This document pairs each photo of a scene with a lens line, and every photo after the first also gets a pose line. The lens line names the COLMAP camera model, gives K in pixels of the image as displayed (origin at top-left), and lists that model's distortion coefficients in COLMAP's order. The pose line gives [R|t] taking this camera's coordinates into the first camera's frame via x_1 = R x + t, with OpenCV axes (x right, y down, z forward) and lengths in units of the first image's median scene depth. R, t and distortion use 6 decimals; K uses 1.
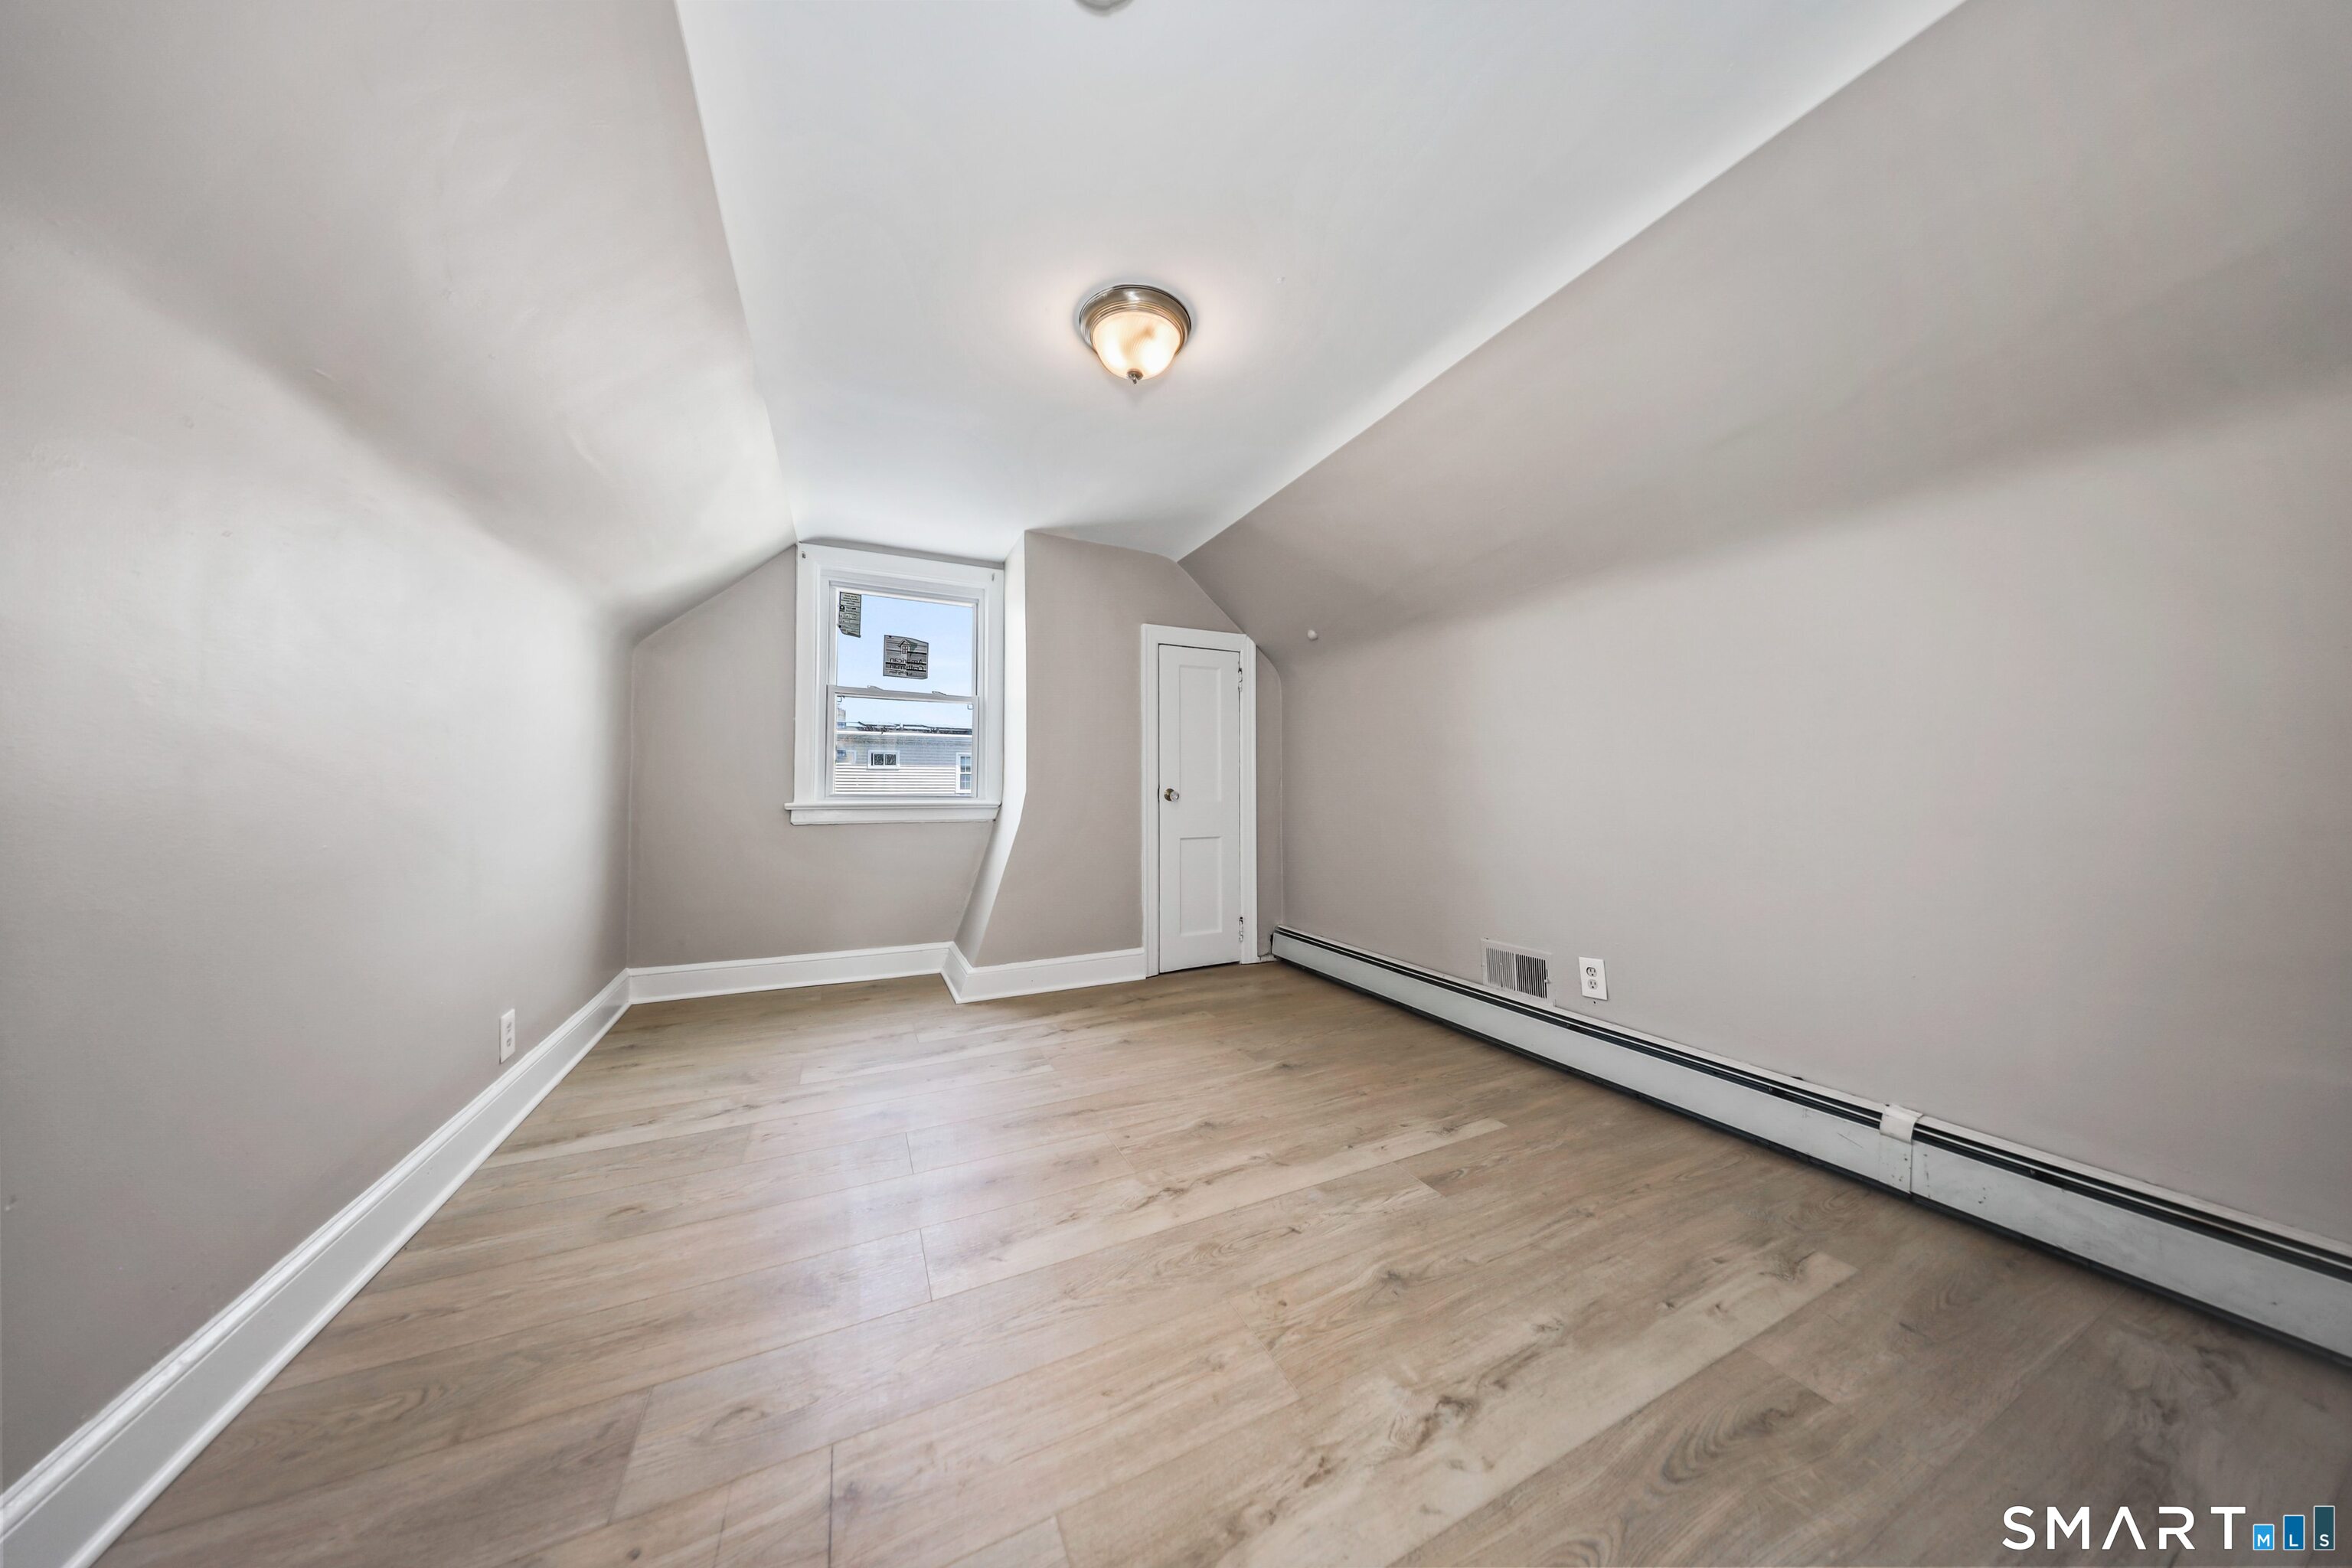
lens RADIAL K [[705.8, 0, 1186.1], [0, 705.8, 778.6], [0, 0, 1]] dist [0.004032, 0.000112]
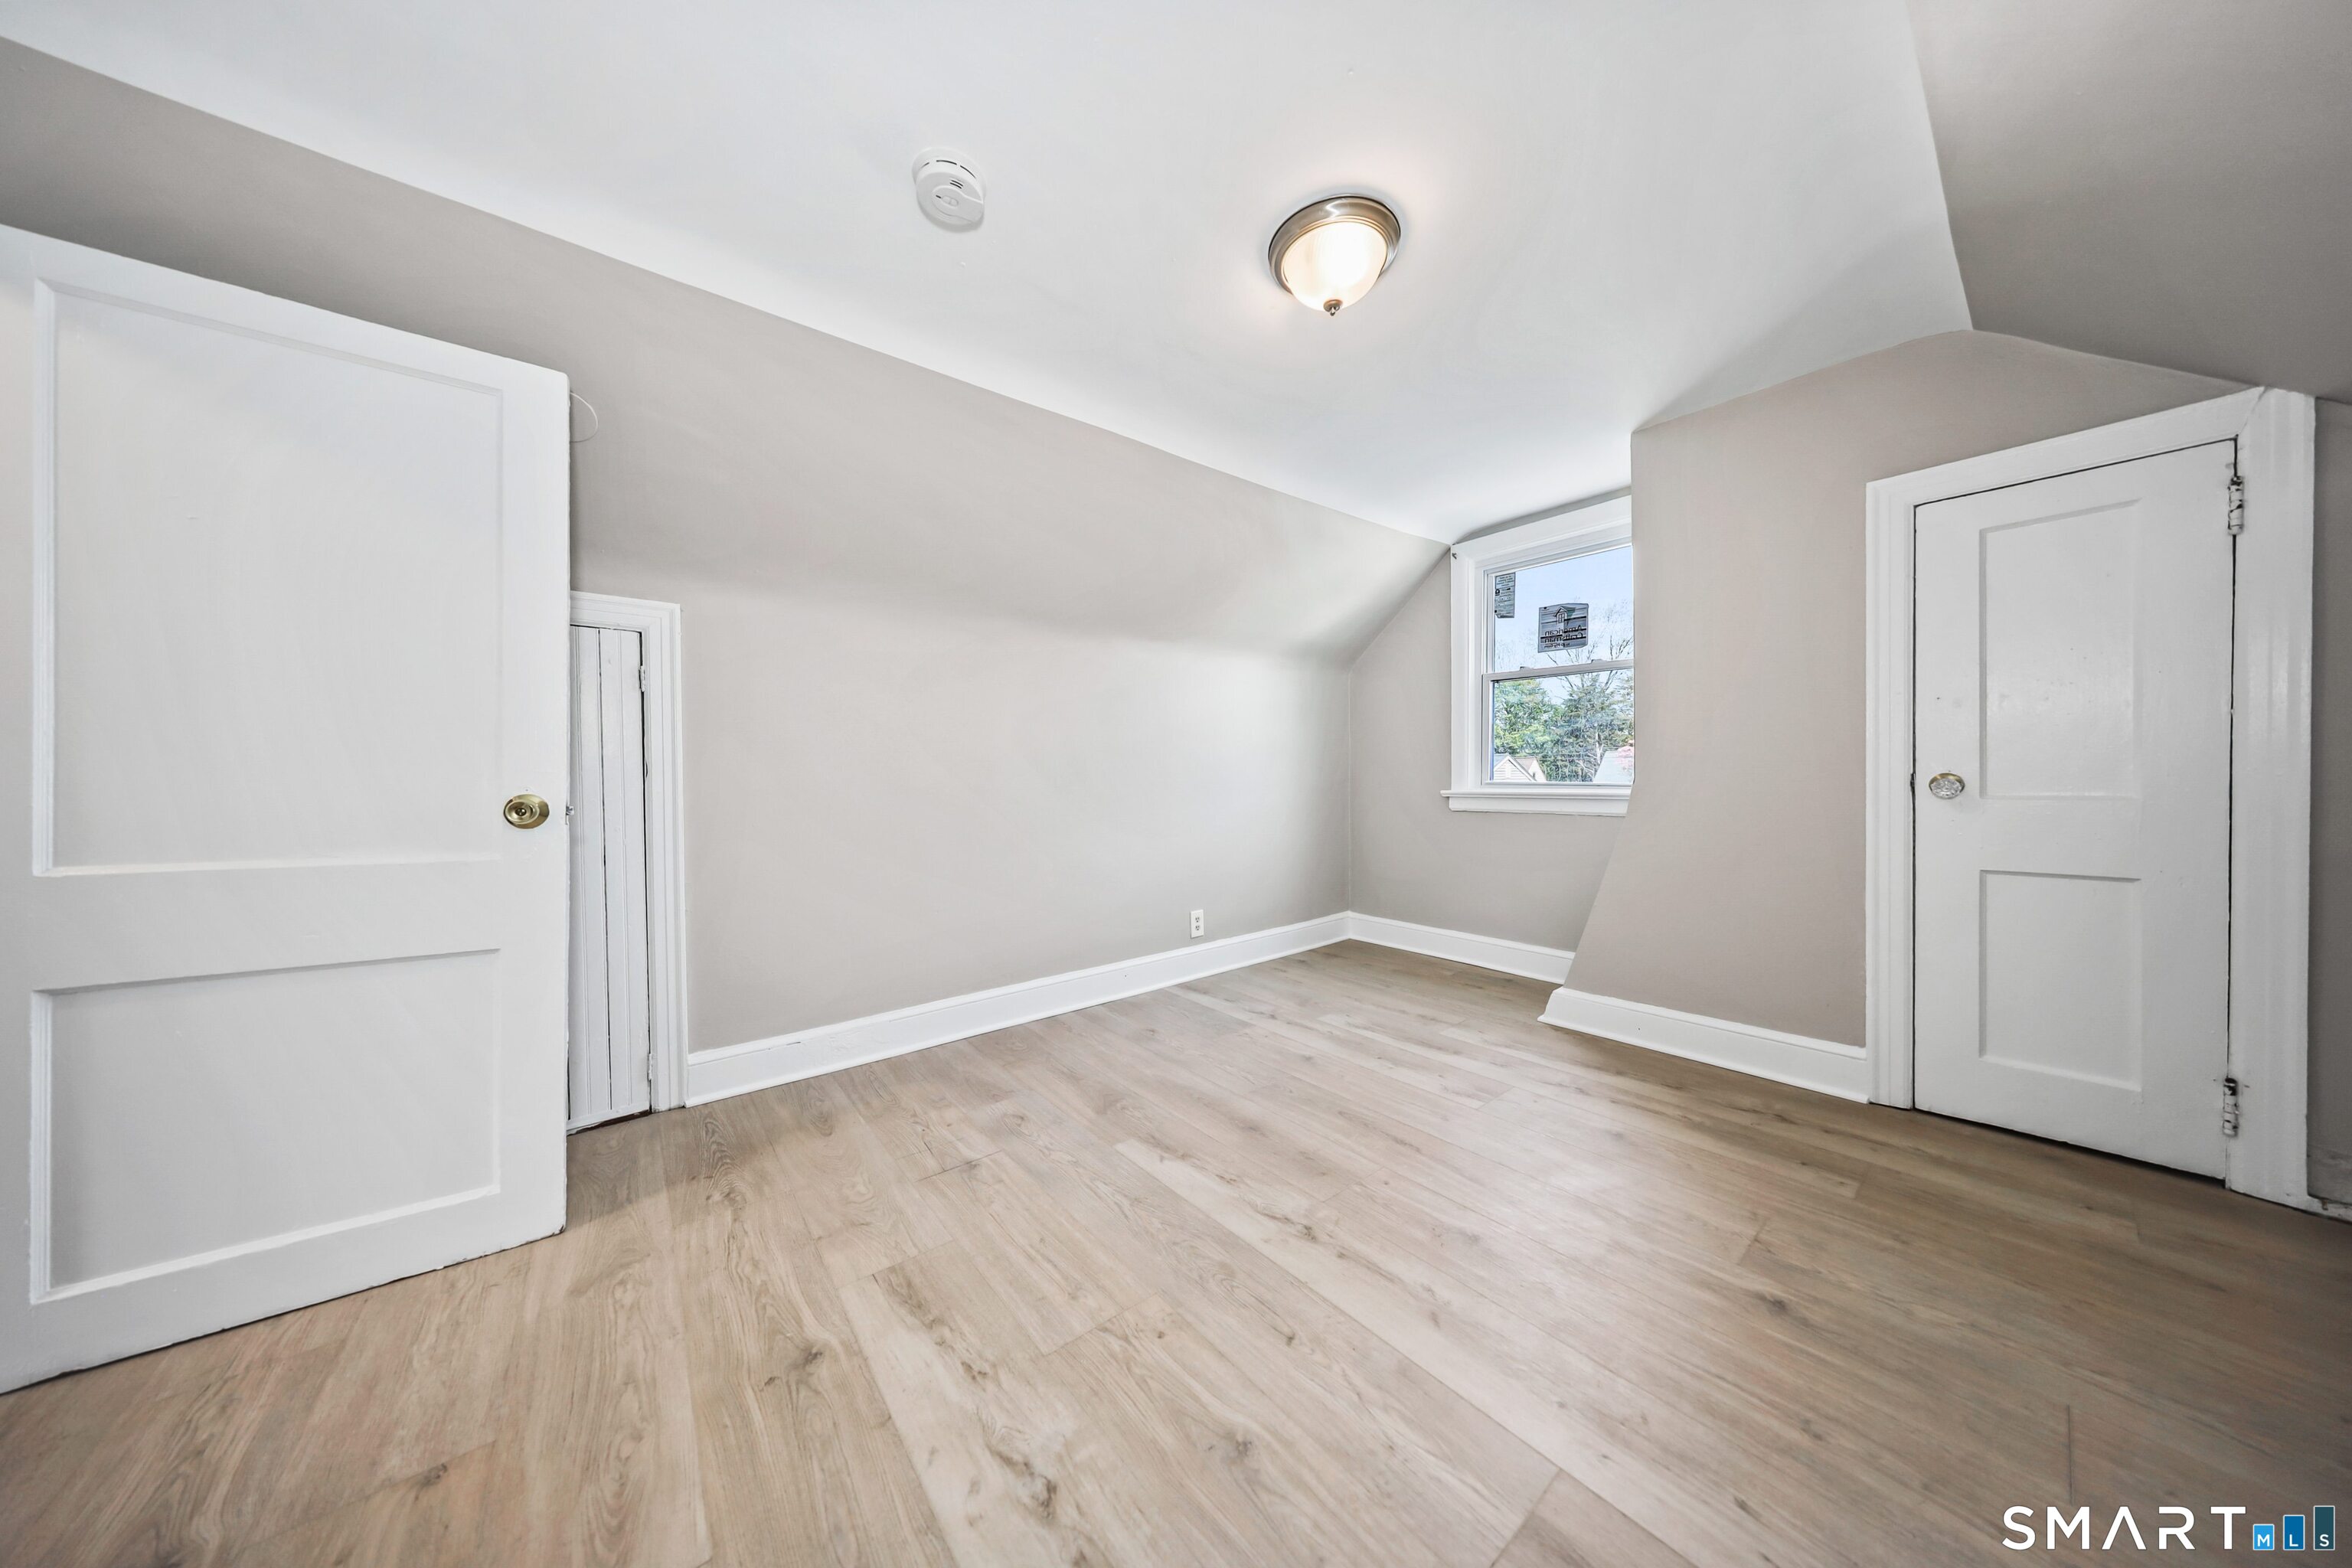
lens RADIAL K [[705.8, 0, 1126.8], [0, 705.8, 786.2], [0, 0, 1]] dist [0.004032, 0.000112]
pose [[0.182231, 0.008830, -0.983216, 0.772335], [0.026370, 0.999556, 0.013864, 0.002123], [0.982902, -0.028454, 0.181917, 0.598272]]
